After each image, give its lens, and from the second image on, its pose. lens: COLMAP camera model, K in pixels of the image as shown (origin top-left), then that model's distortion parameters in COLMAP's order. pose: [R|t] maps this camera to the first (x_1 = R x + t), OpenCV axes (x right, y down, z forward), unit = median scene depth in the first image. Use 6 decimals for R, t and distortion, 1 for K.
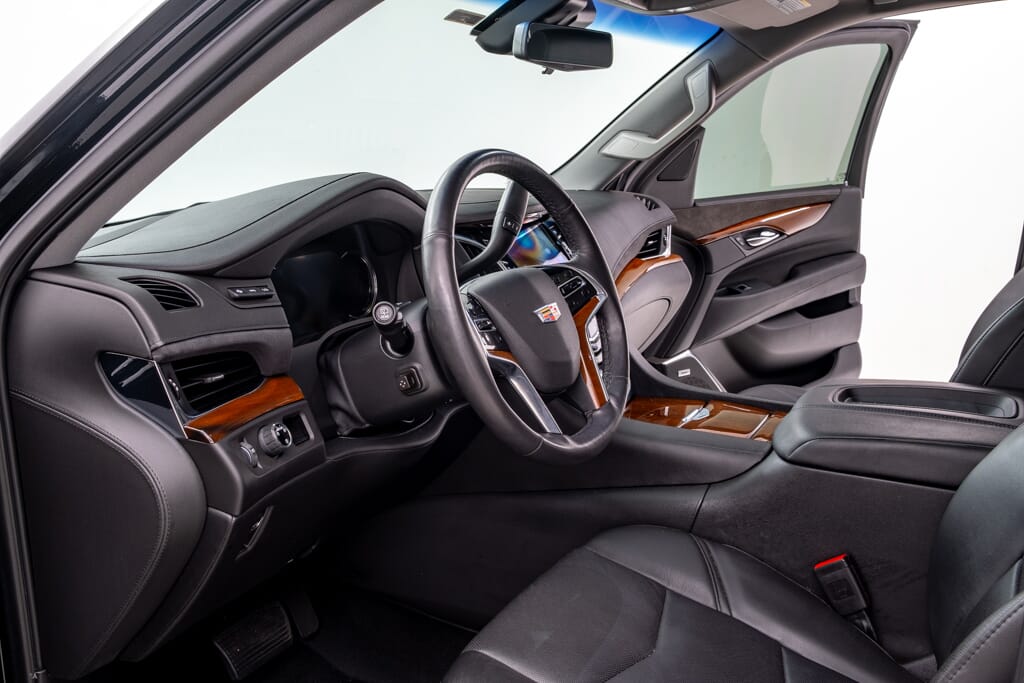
lens RADIAL K [[980.9, 0, 516.8], [0, 980.9, 342.9], [0, 0, 1]] dist [-0.070397, 0.188222]
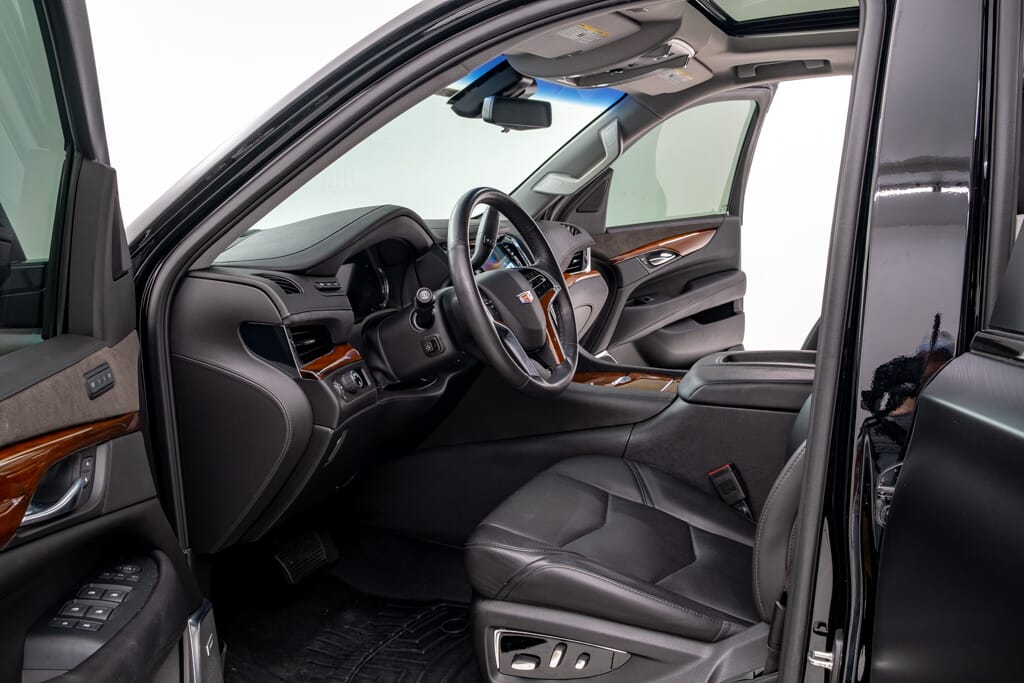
lens RADIAL K [[980.9, 0, 516.8], [0, 980.9, 342.9], [0, 0, 1]] dist [-0.070397, 0.188222]
pose [[0.994520, -0.026731, 0.101076, -0.116703], [0.030698, 0.998810, -0.037903, 0.082601], [-0.099942, 0.040798, 0.994156, -0.408139]]
